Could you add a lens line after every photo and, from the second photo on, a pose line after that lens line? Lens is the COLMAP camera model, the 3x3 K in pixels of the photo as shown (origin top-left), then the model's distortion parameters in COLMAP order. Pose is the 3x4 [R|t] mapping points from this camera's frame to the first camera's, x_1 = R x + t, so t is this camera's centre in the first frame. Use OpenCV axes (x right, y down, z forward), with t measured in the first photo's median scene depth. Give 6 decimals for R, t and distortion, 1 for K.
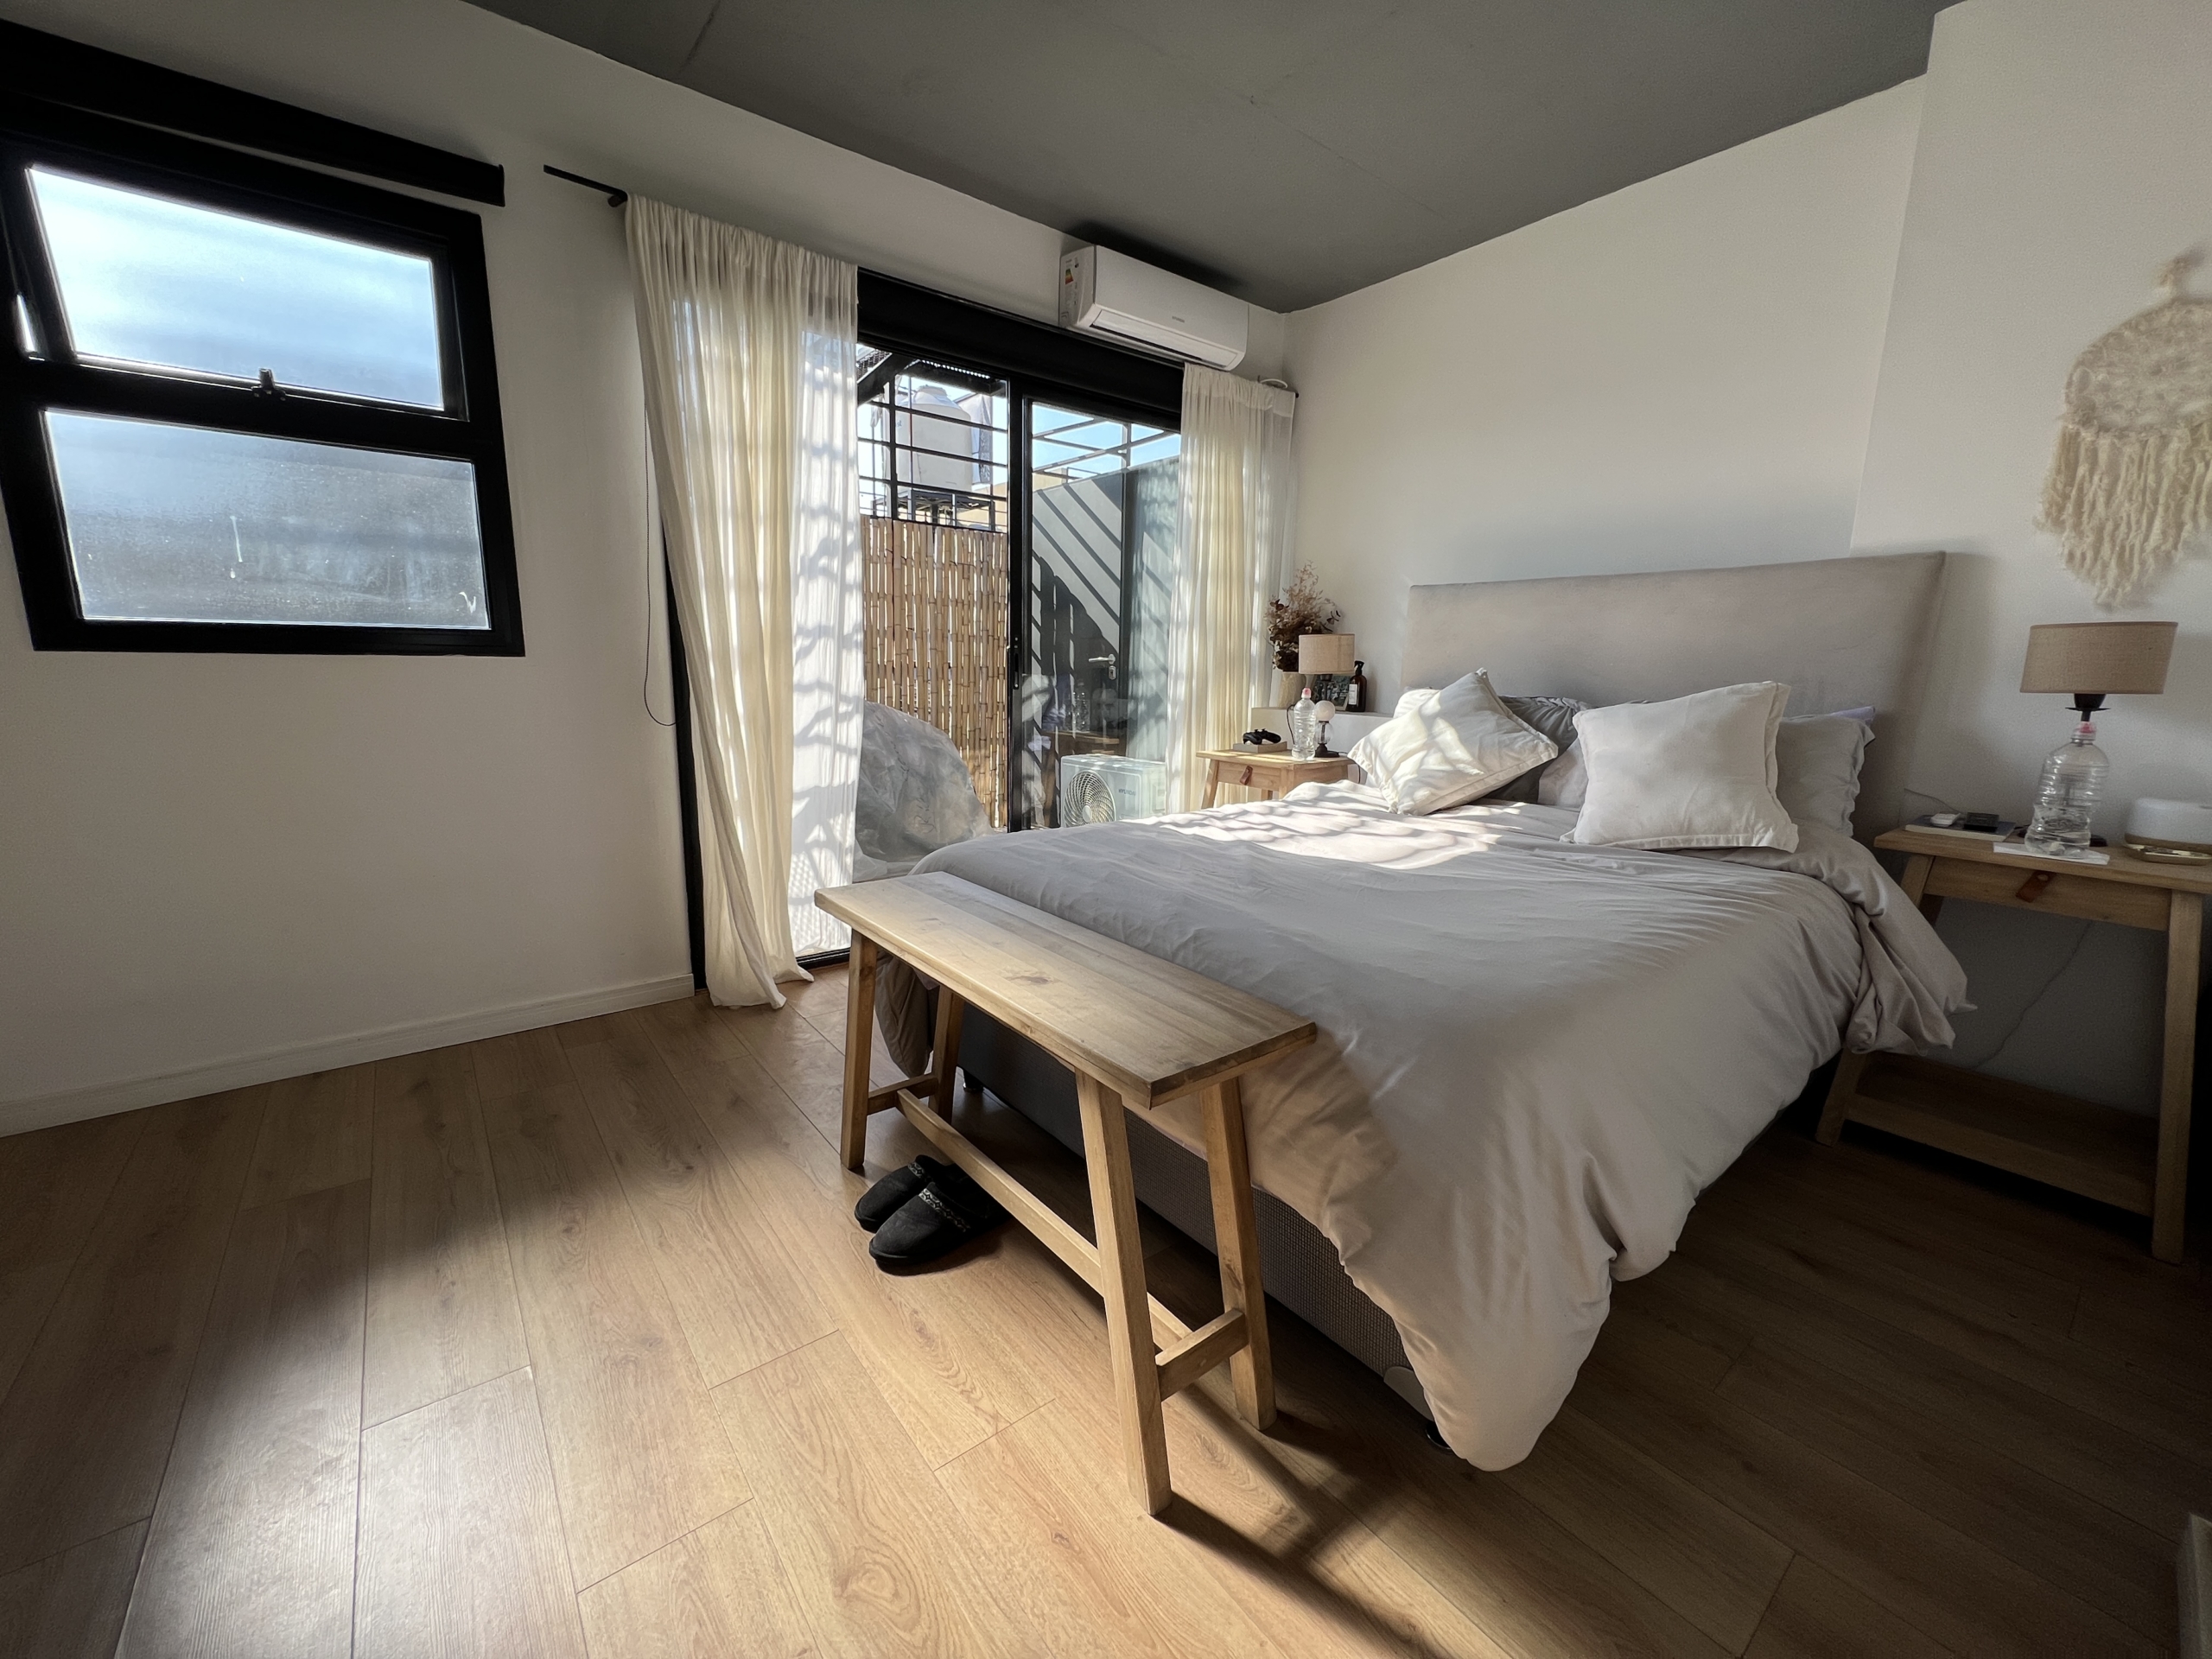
lens RADIAL K [[881.3, 0, 1107.5], [0, 881.3, 827.2], [0, 0, 1]] dist [-0.003344, -0.000085]
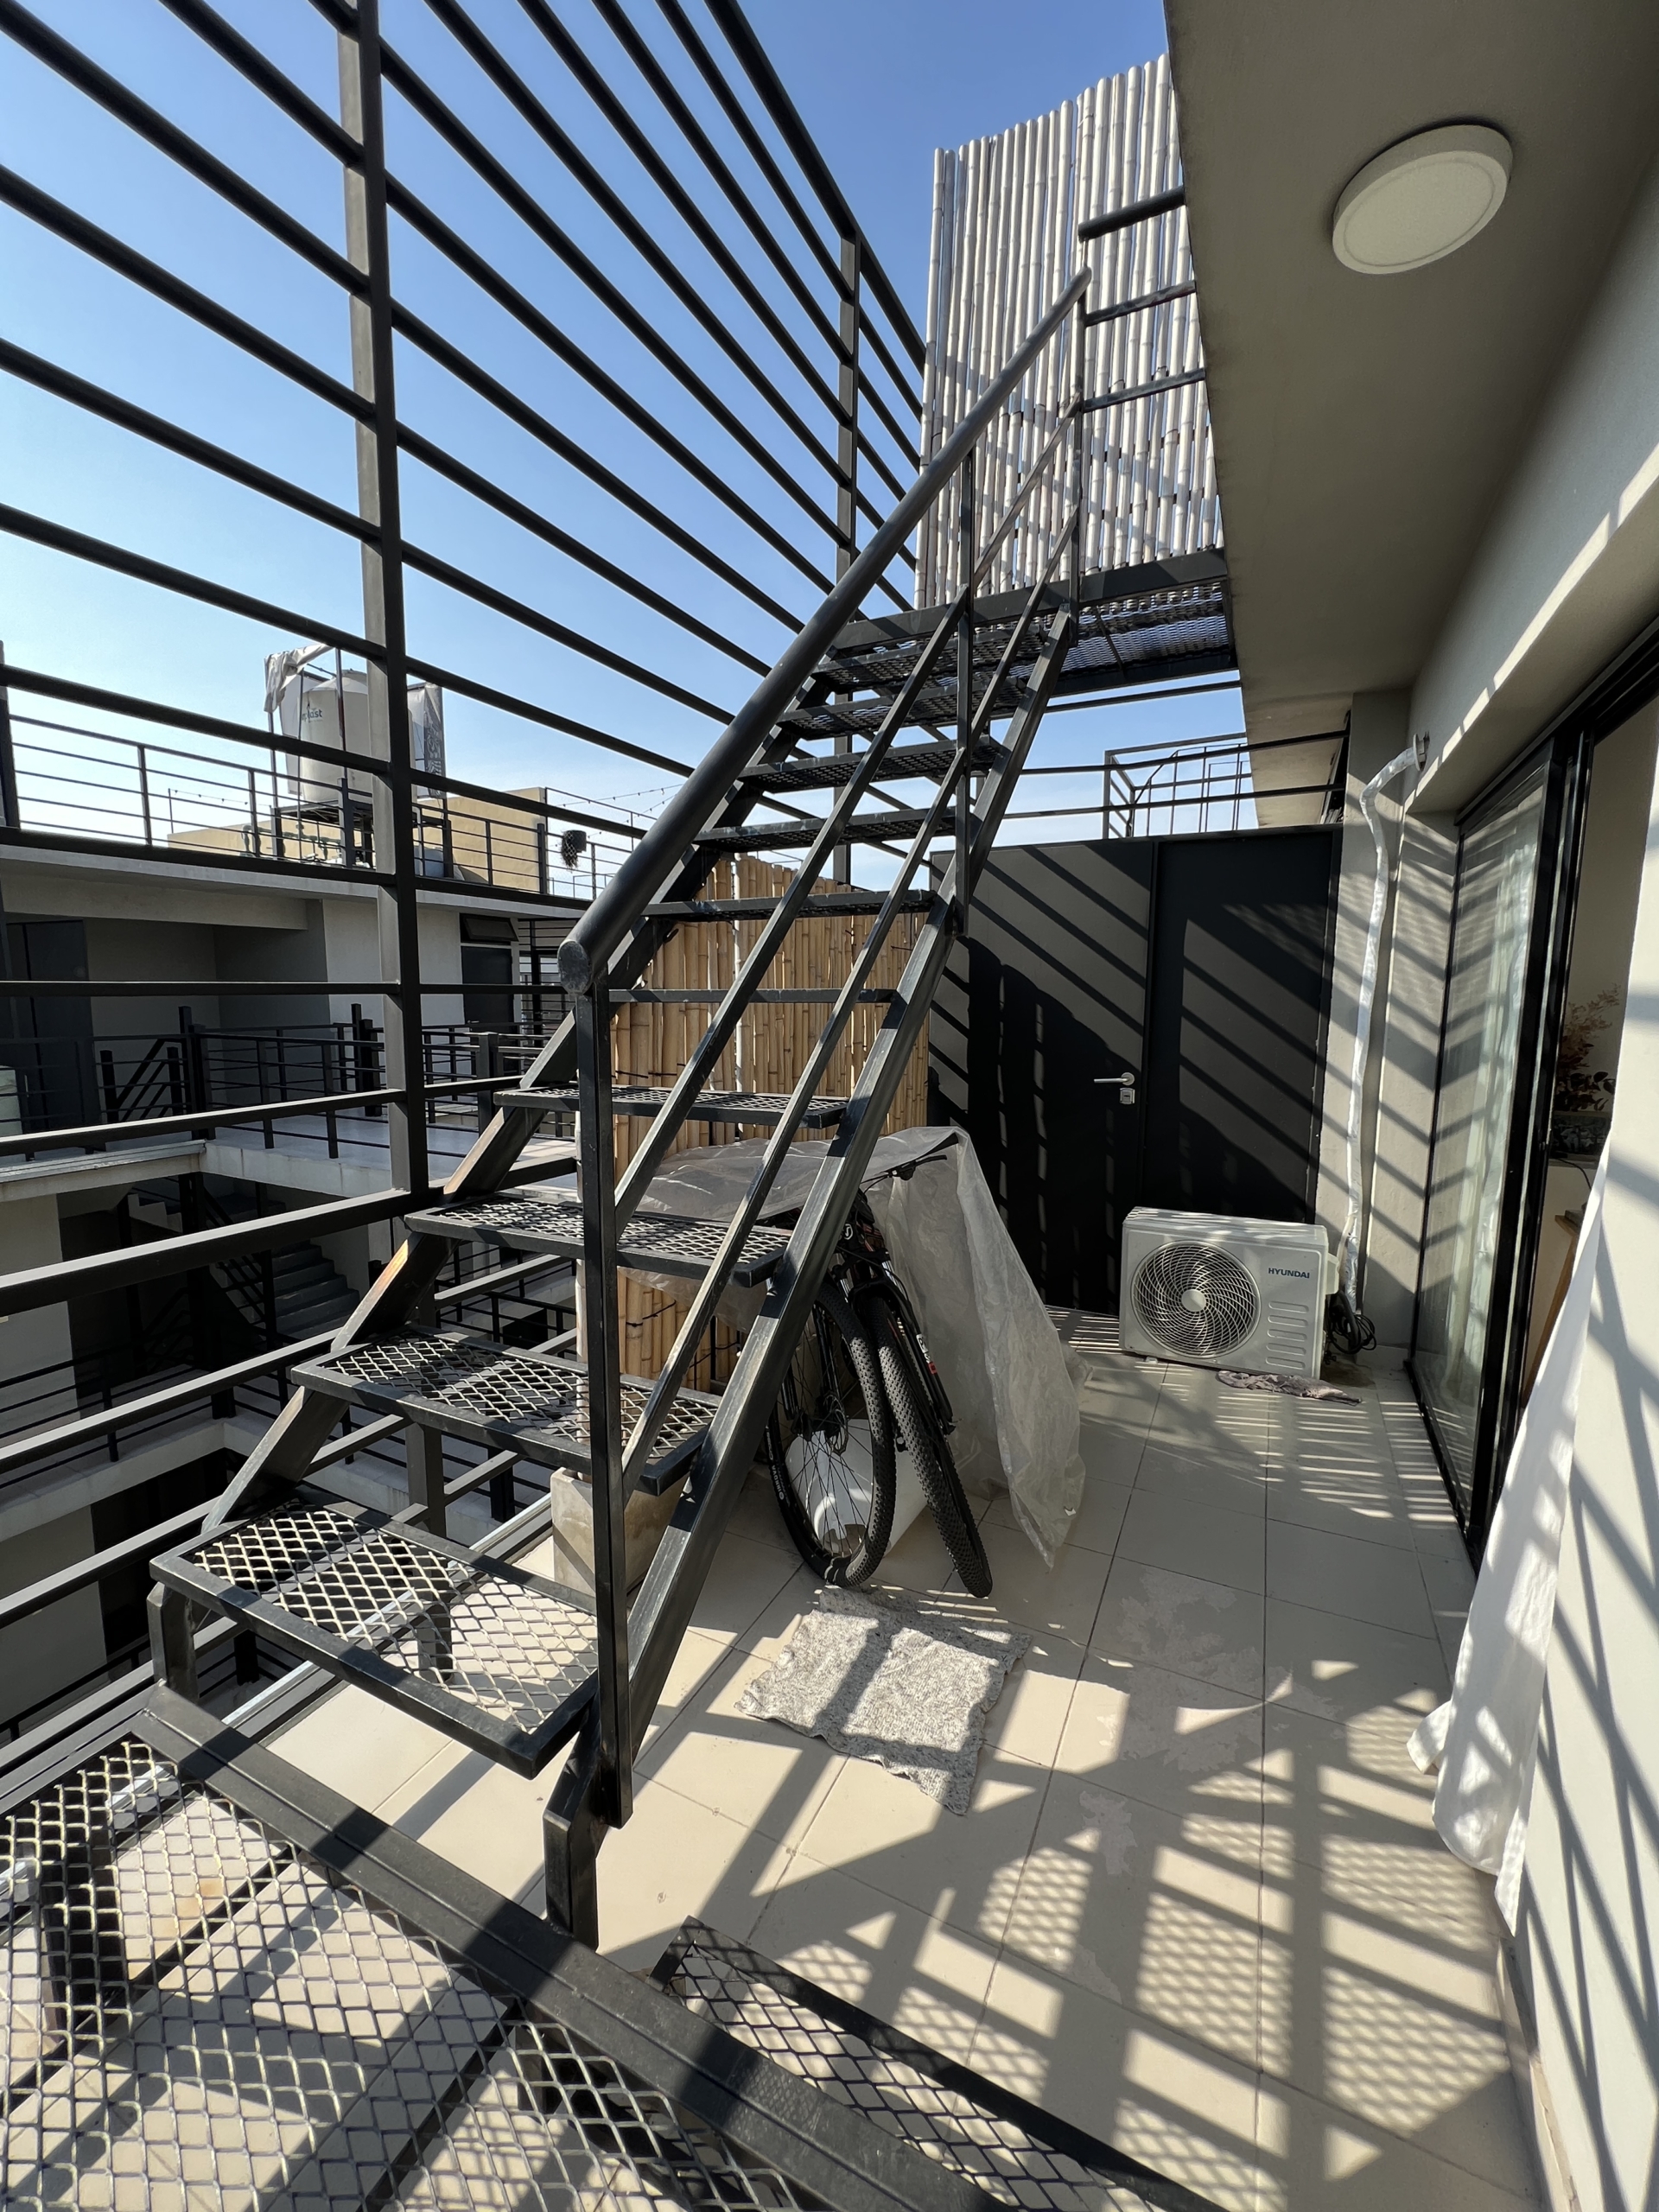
lens RADIAL K [[881.3, 0, 830.0], [0, 881.3, 1103.6], [0, 0, 1]] dist [-0.003344, -0.000085]
pose [[0.908538, -0.054785, 0.414195, -0.543414], [0.076295, 0.996451, -0.035555, -0.162607], [-0.410777, 0.063904, 0.909493, 0.416293]]
